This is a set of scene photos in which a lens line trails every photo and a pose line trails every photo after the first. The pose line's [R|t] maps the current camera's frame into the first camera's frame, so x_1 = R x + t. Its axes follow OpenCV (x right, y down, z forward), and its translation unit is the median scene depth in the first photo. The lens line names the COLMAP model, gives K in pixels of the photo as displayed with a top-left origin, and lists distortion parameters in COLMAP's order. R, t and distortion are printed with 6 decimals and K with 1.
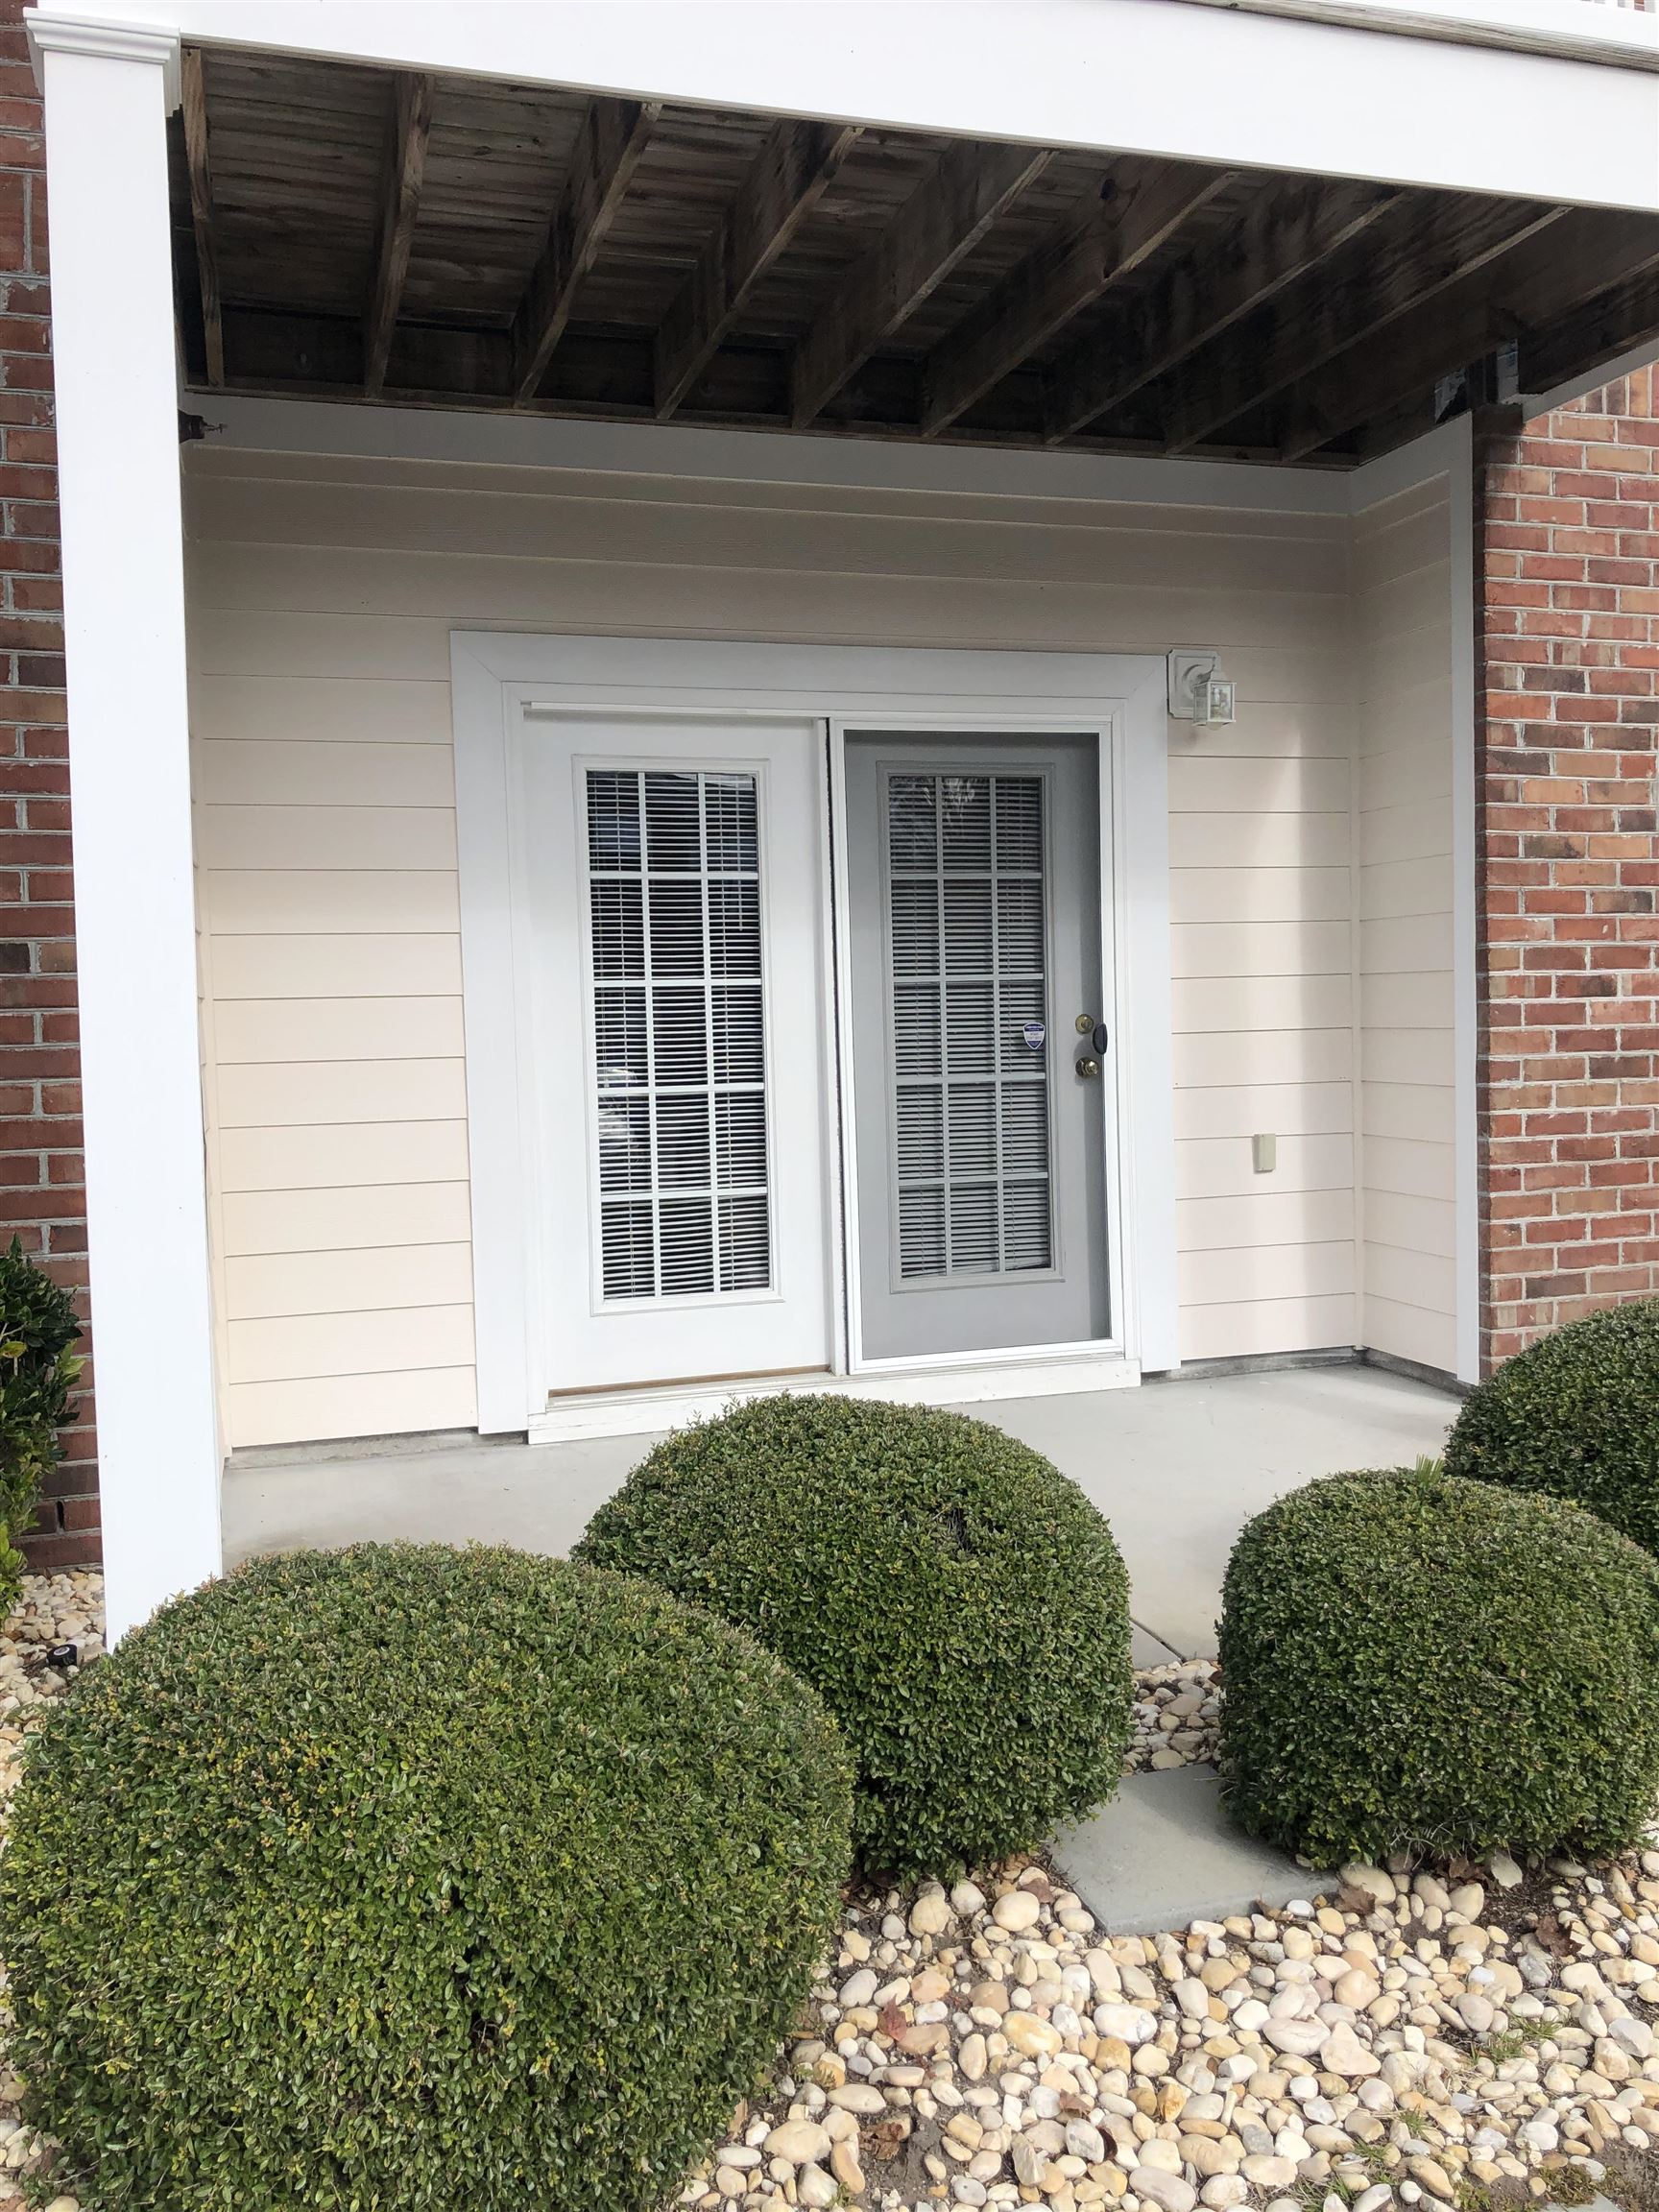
lens RADIAL K [[1845.6, 0, 850.2], [0, 1845.6, 1107.7], [0, 0, 1]] dist [0.132230, -0.219543]
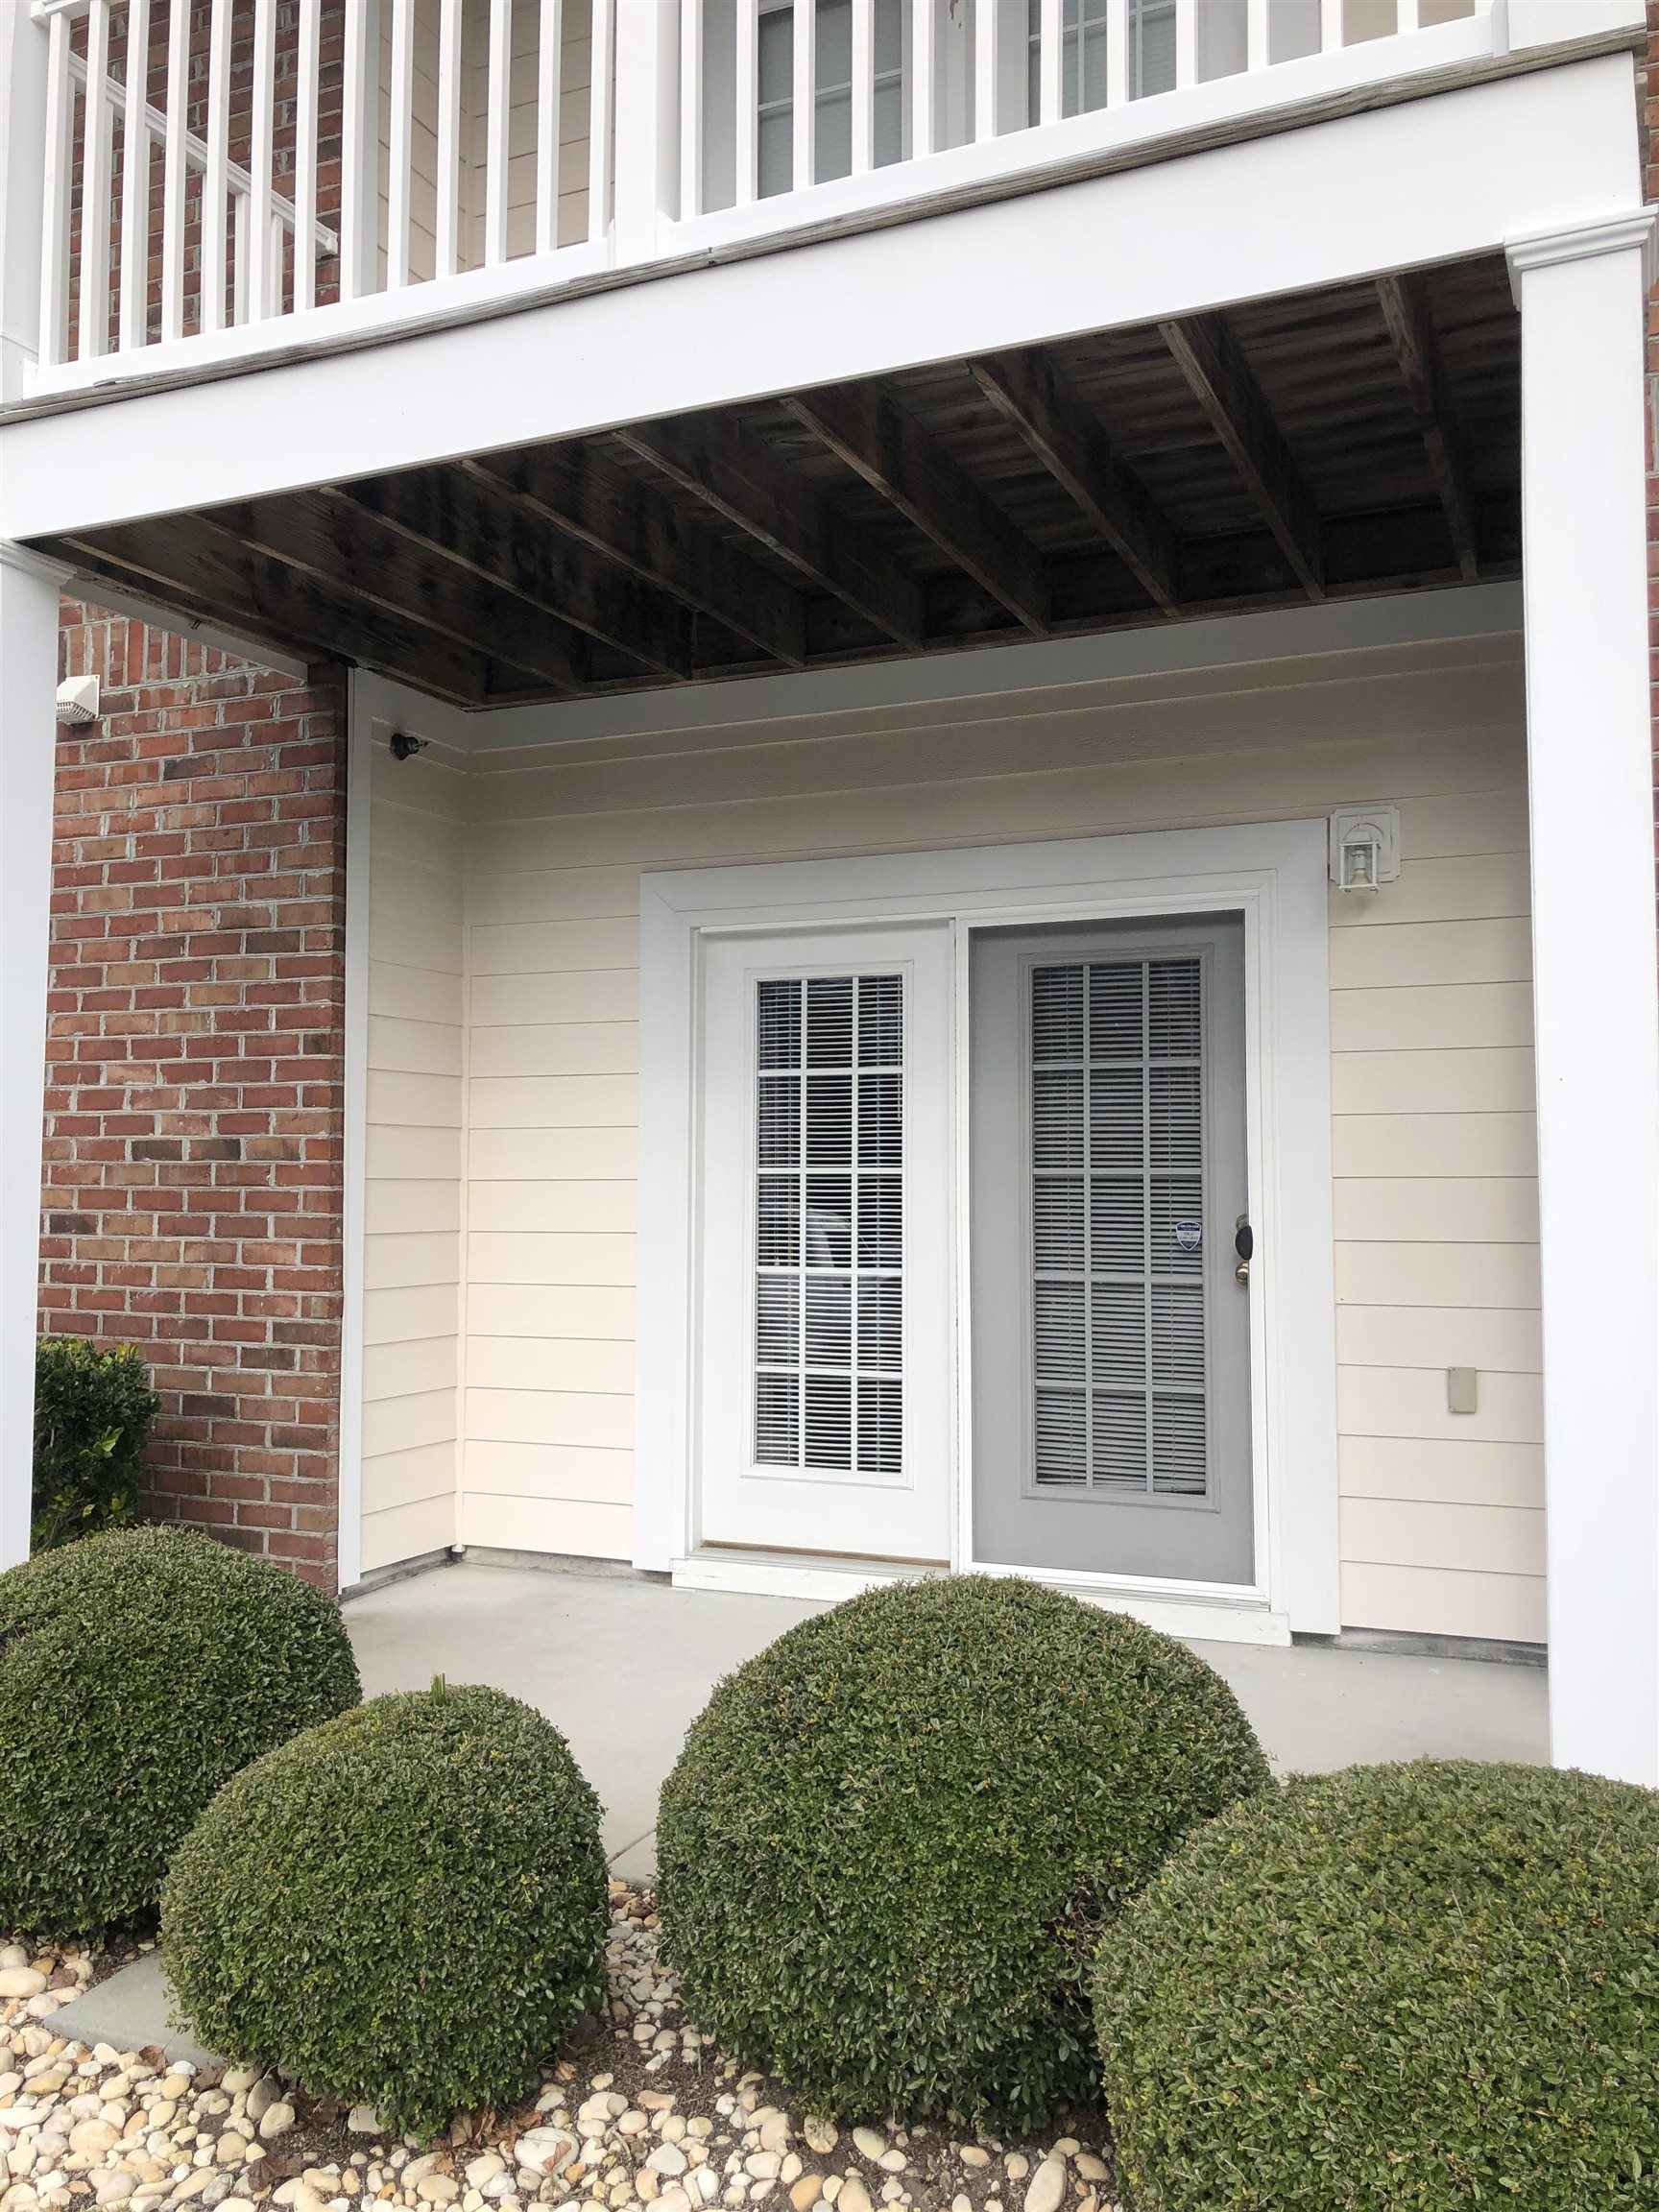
lens RADIAL K [[1845.6, 0, 850.2], [0, 1845.6, 1107.7], [0, 0, 1]] dist [0.132230, -0.219543]
pose [[0.756202, -0.004304, -0.654324, 0.608575], [-0.054677, 0.996065, -0.069742, -0.030179], [0.652049, 0.088516, 0.752992, 0.199813]]
